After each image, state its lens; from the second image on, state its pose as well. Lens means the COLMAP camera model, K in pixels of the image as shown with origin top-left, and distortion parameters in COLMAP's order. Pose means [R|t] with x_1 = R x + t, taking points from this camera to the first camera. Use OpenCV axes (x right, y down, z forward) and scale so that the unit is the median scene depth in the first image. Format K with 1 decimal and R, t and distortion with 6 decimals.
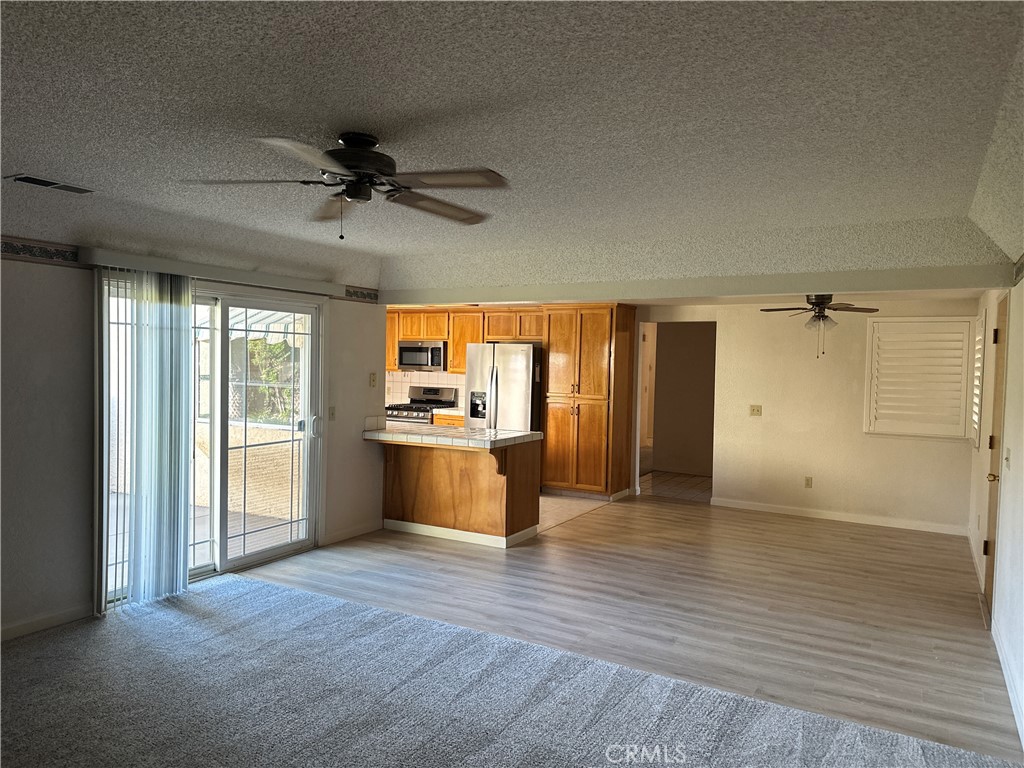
lens RADIAL K [[710.7, 0, 512.3], [0, 710.7, 377.6], [0, 0, 1]] dist [0.106410, -0.176971]
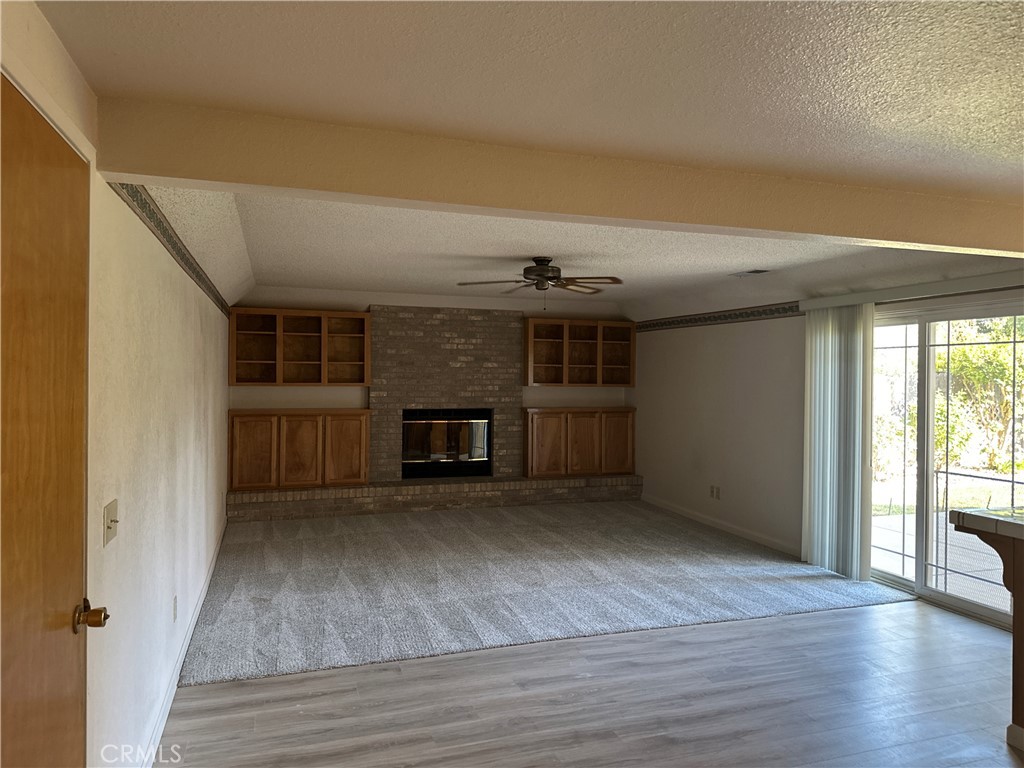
lens RADIAL K [[710.7, 0, 512.3], [0, 710.7, 377.6], [0, 0, 1]] dist [0.106410, -0.176971]
pose [[-0.670808, -0.024063, -0.741241, 0.811720], [-0.039756, 0.999203, 0.003542, -0.006847], [0.740565, 0.031845, -0.671230, 1.440053]]
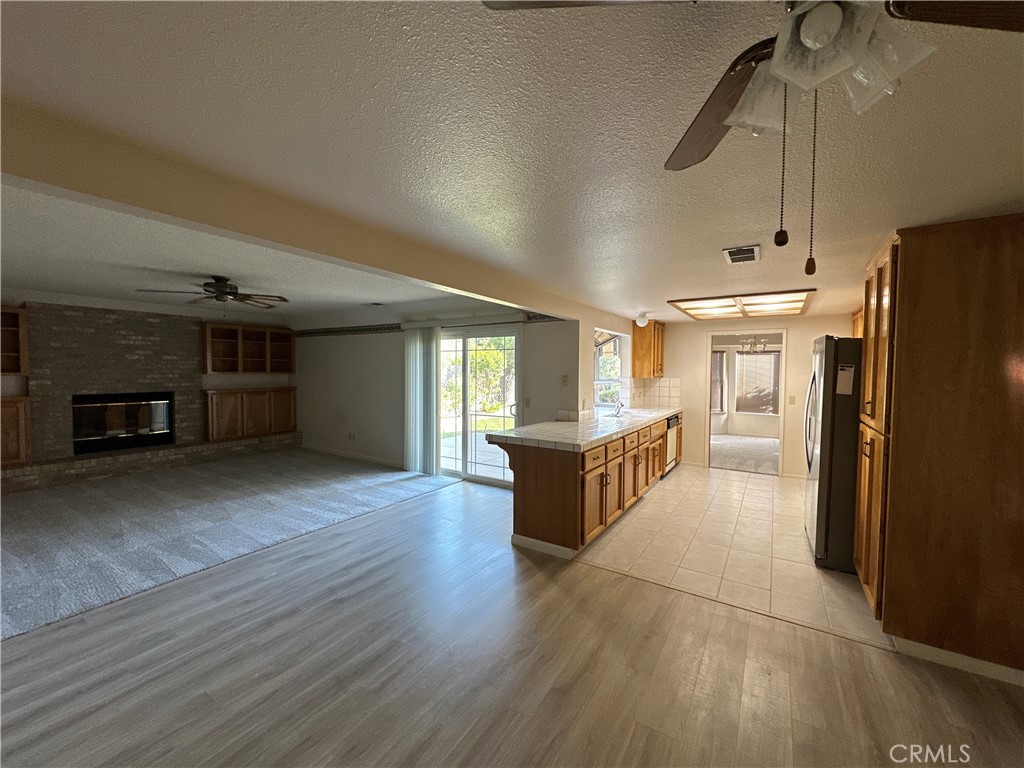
lens RADIAL K [[408.9, 0, 513.5], [0, 408.9, 383.7], [0, 0, 1]] dist [-0.000256, 0.000051]
pose [[-0.060525, 0.014174, -0.998066, 0.773630], [-0.030840, 0.999395, 0.016063, -0.001288], [0.997690, 0.031753, -0.060052, 1.383429]]
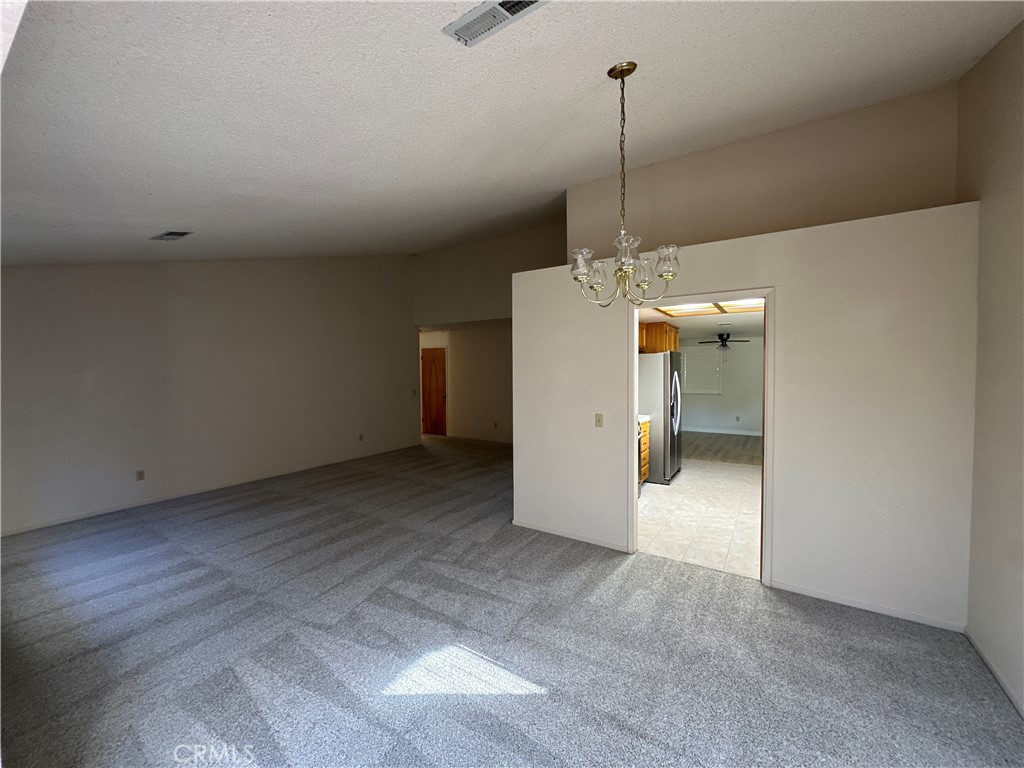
lens RADIAL K [[408.9, 0, 513.5], [0, 408.9, 383.7], [0, 0, 1]] dist [-0.000256, 0.000051]
pose [[0.064864, -0.057755, 0.996221, -1.311605], [0.028625, 0.998021, 0.055996, -0.076124], [-0.997483, 0.024885, 0.066389, 2.325599]]
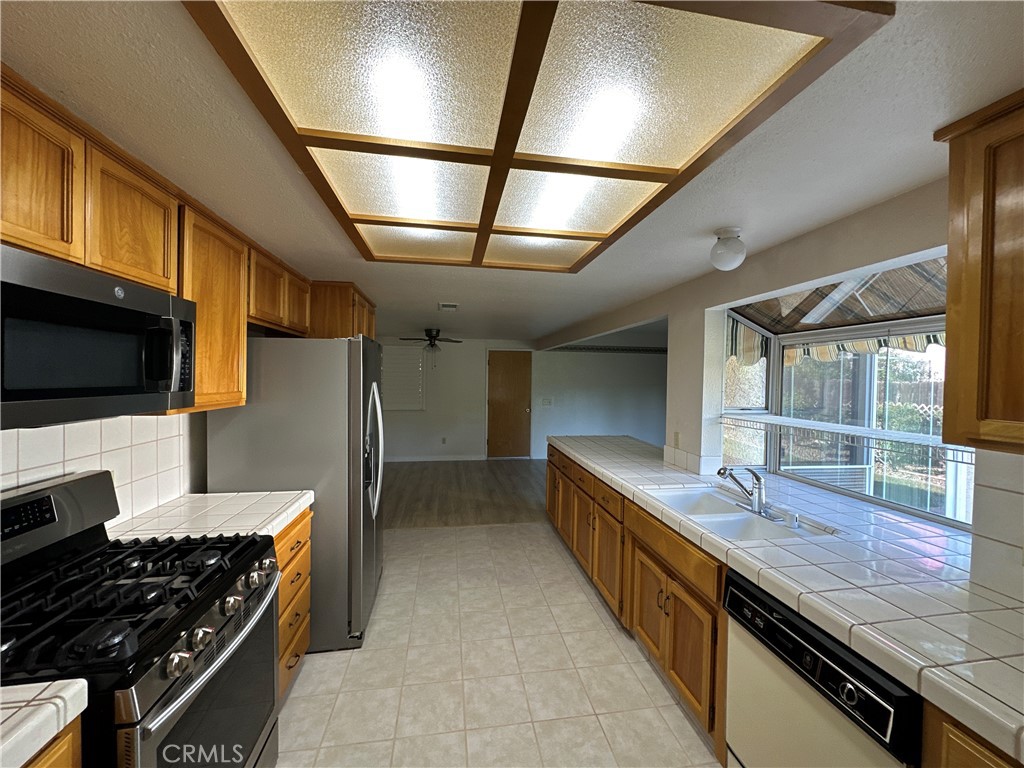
lens RADIAL K [[408.9, 0, 513.5], [0, 408.9, 383.7], [0, 0, 1]] dist [-0.000256, 0.000051]
pose [[-0.620111, -0.043435, 0.783311, -0.652898], [-0.010941, 0.998848, 0.046725, -0.058106], [-0.784438, 0.020404, -0.619871, 2.131347]]
